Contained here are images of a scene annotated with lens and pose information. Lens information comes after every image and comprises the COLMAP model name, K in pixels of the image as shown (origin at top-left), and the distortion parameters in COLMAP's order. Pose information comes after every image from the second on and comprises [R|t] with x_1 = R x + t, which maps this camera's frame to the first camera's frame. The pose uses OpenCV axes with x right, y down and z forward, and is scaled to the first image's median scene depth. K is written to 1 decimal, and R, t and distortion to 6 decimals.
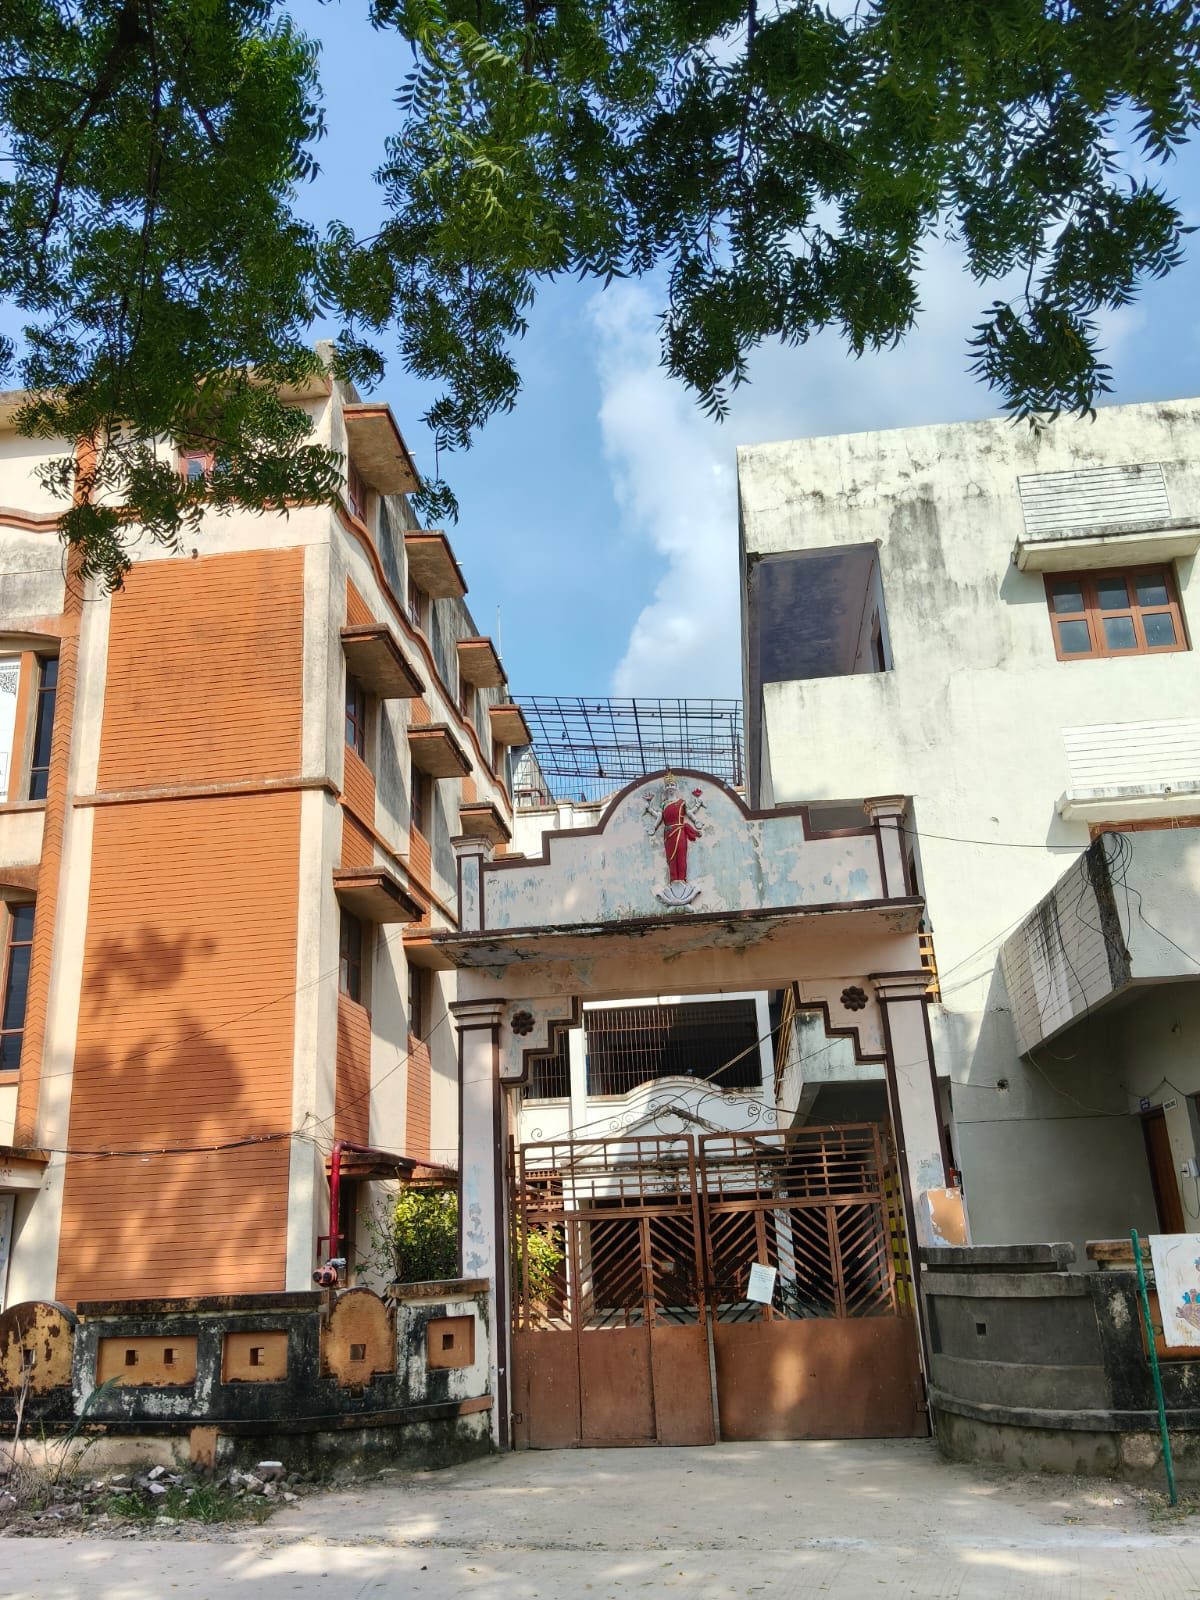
lens RADIAL K [[1298.9, 0, 592.1], [0, 1298.9, 797.6], [0, 0, 1]] dist [0.106408, -0.186481]
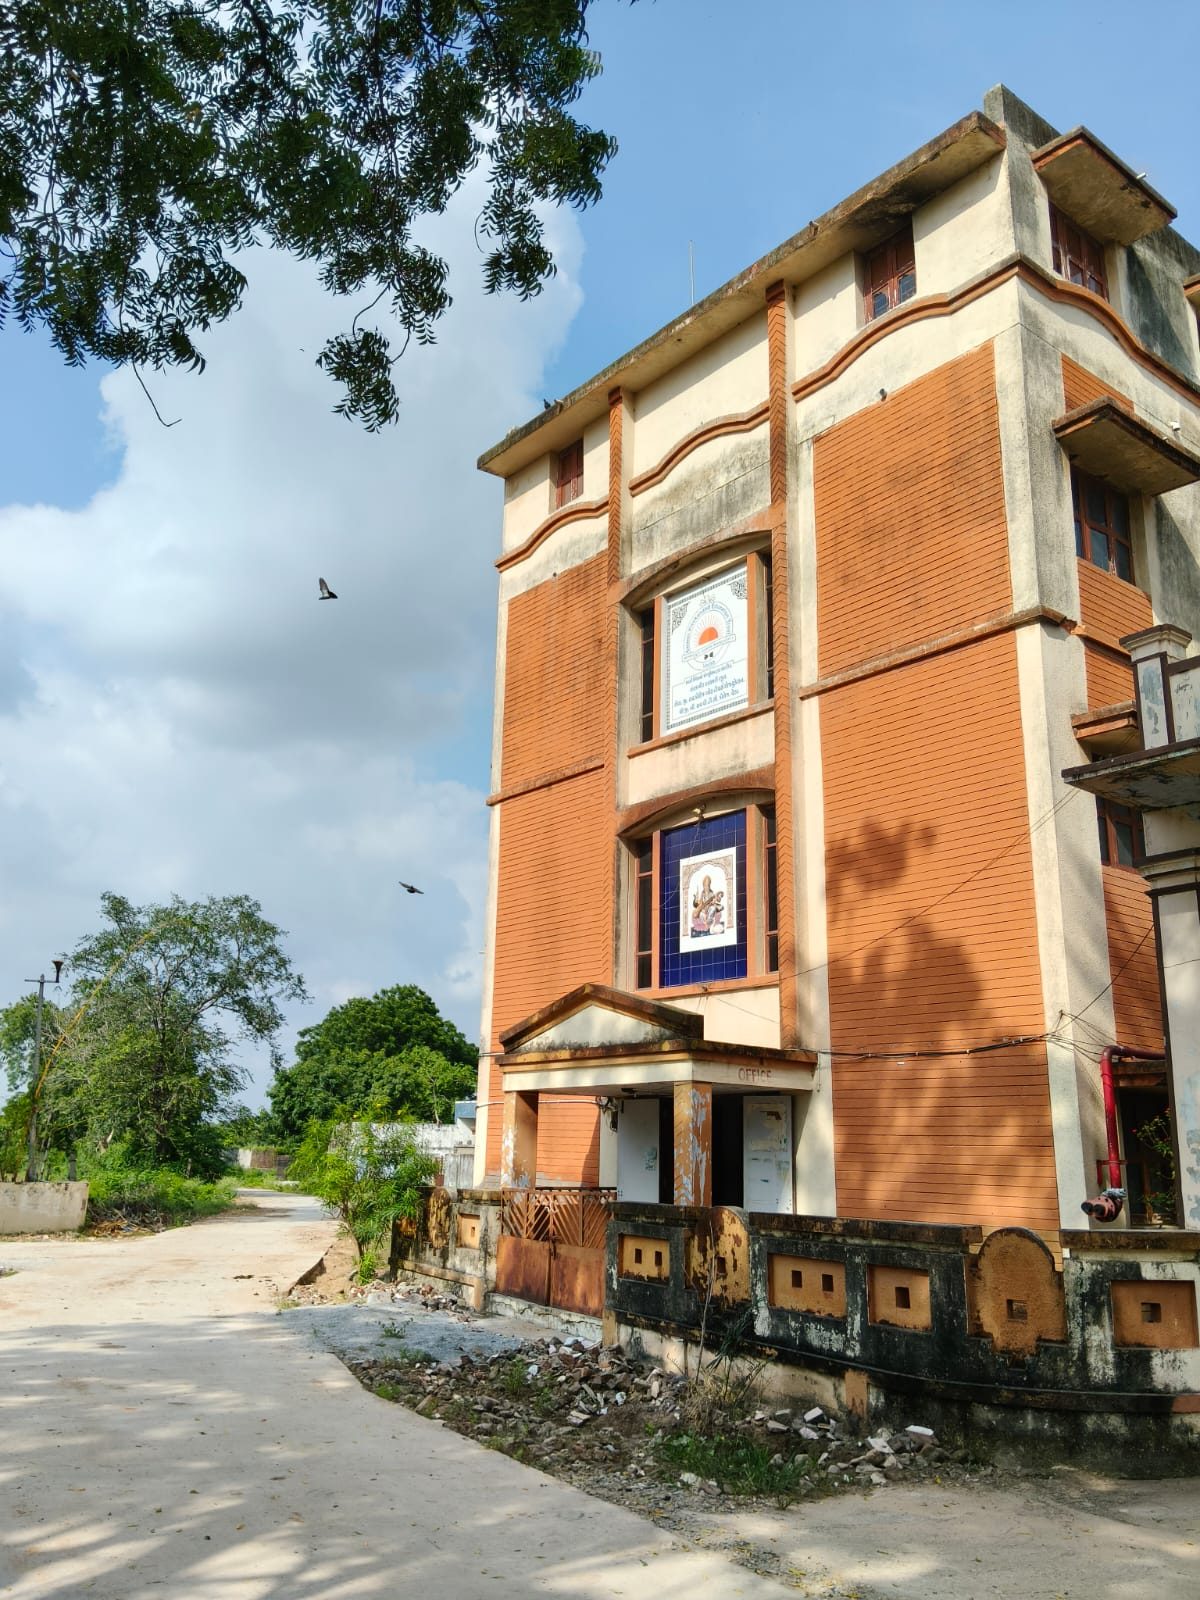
lens RADIAL K [[1298.9, 0, 592.1], [0, 1298.9, 797.6], [0, 0, 1]] dist [0.106408, -0.186481]
pose [[0.712944, -0.131281, -0.688823, 0.189156], [0.177297, 0.984149, -0.004061, 0.072533], [0.678437, -0.119231, 0.724918, 0.264723]]
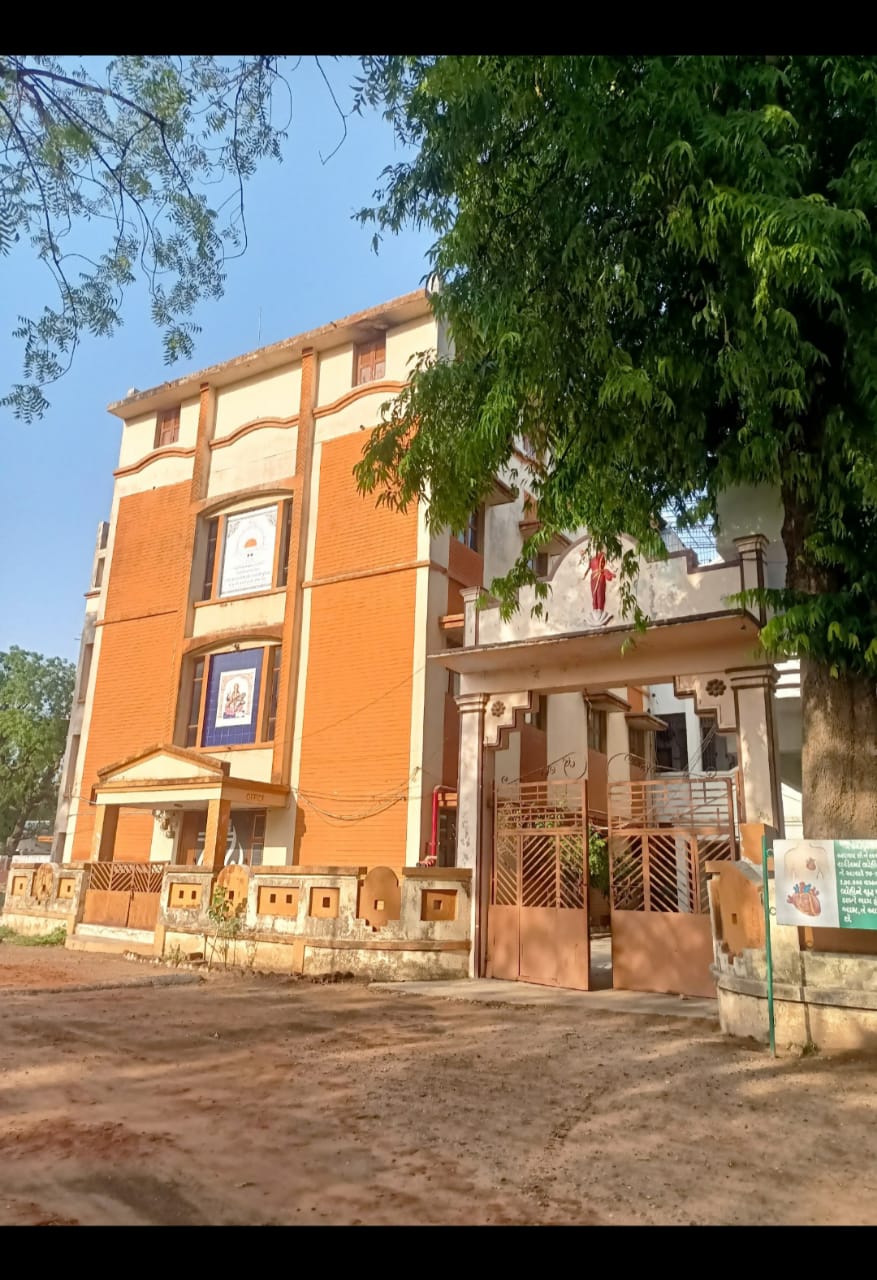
lens RADIAL K [[864.5, 0, 438.5], [0, 864.5, 640.0], [0, 0, 1]] dist [0.054979, -0.002825]
pose [[0.909228, -0.041986, -0.414176, 0.304002], [0.069420, 0.996262, 0.051402, 0.036947], [0.410470, -0.075488, 0.908744, 0.064474]]
